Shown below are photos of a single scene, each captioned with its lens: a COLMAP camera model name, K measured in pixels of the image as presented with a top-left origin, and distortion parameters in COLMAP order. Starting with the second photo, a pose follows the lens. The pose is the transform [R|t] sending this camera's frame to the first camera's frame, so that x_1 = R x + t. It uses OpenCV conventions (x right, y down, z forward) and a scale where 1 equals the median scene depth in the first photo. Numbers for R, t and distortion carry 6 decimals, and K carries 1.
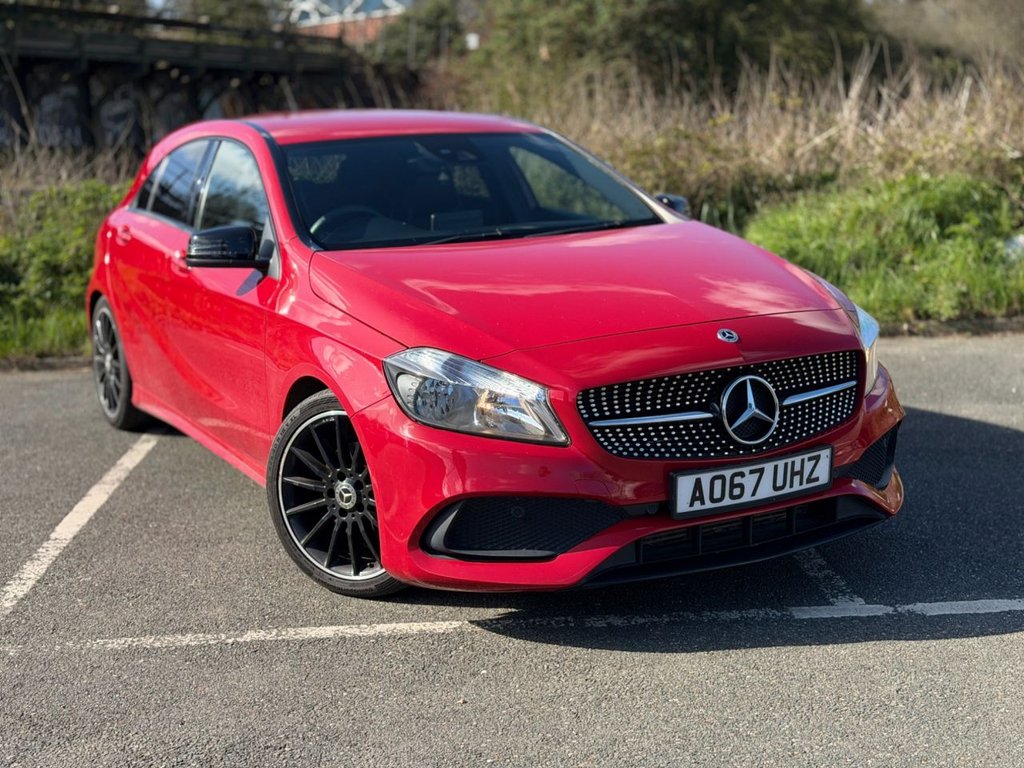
lens RADIAL K [[1423.1, 0, 510.2], [0, 1423.1, 380.7], [0, 0, 1]] dist [0.121702, 0.000000]
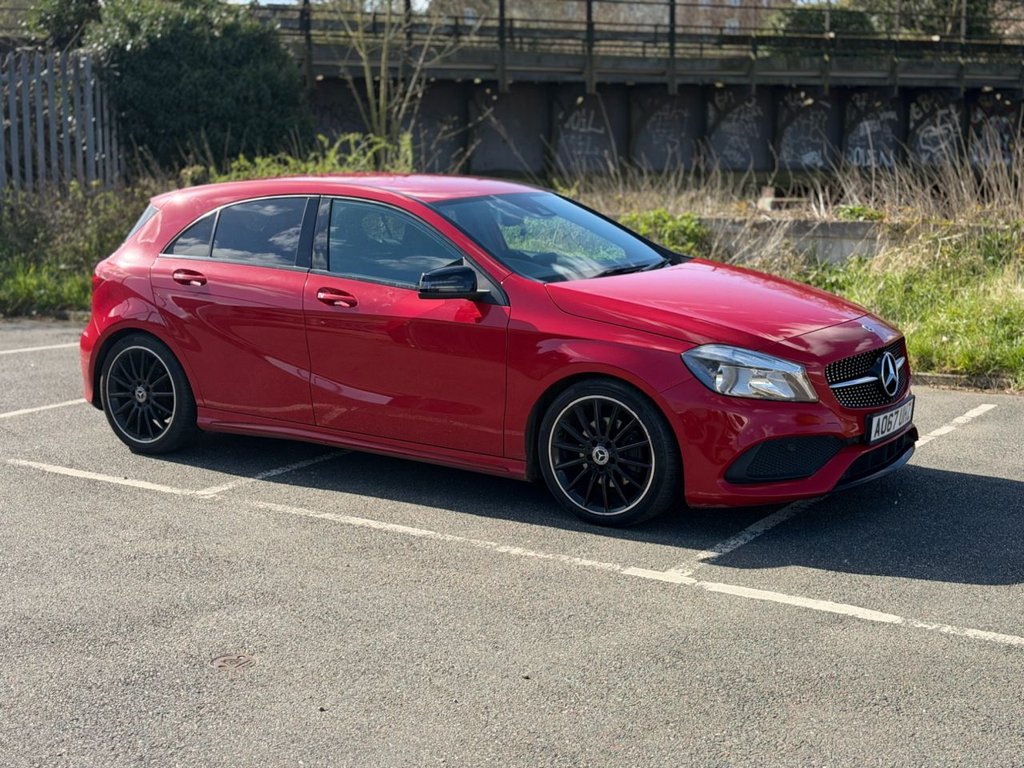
lens RADIAL K [[1423.1, 0, 497.7], [0, 1423.1, 388.3], [0, 0, 1]] dist [0.121702, 0.000000]
pose [[0.795828, 0.120649, -0.593381, 0.881218], [-0.121908, 0.991808, 0.038159, -0.042871], [0.593124, 0.041970, 0.804016, -0.149610]]
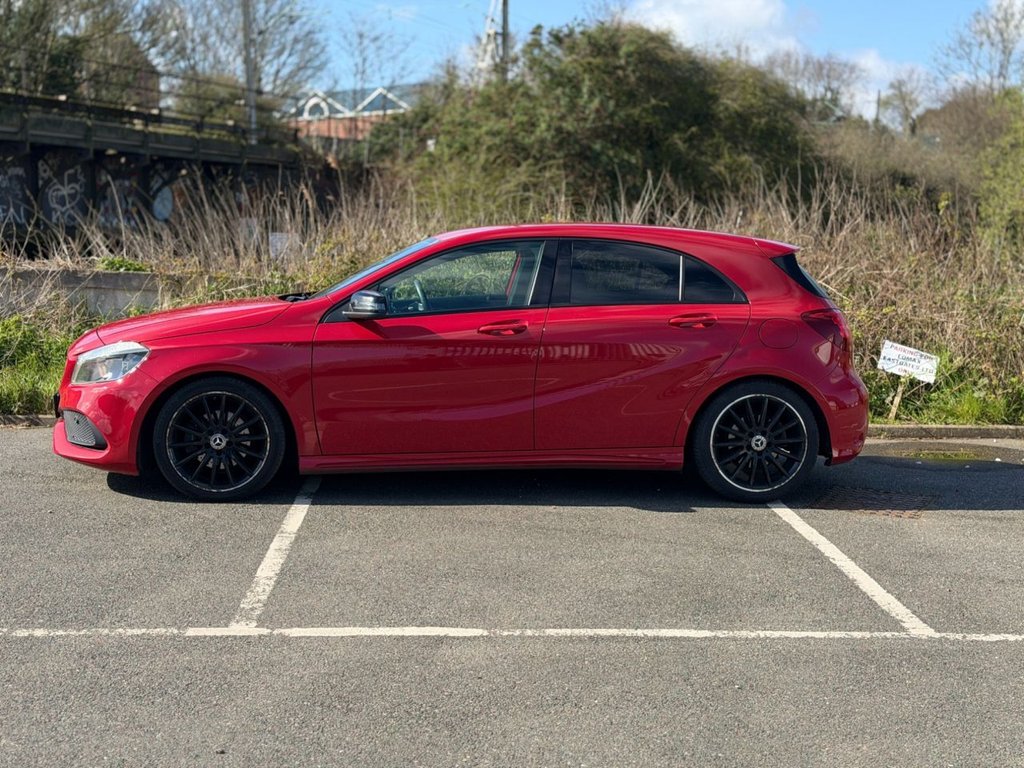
lens RADIAL K [[1423.1, 0, 523.1], [0, 1423.1, 384.6], [0, 0, 1]] dist [0.121702, 0.000000]
pose [[0.998578, 0.053260, 0.002387, 0.477878], [-0.052989, 0.996435, -0.065654, 0.015813], [-0.005875, 0.065434, 0.997840, -0.258121]]
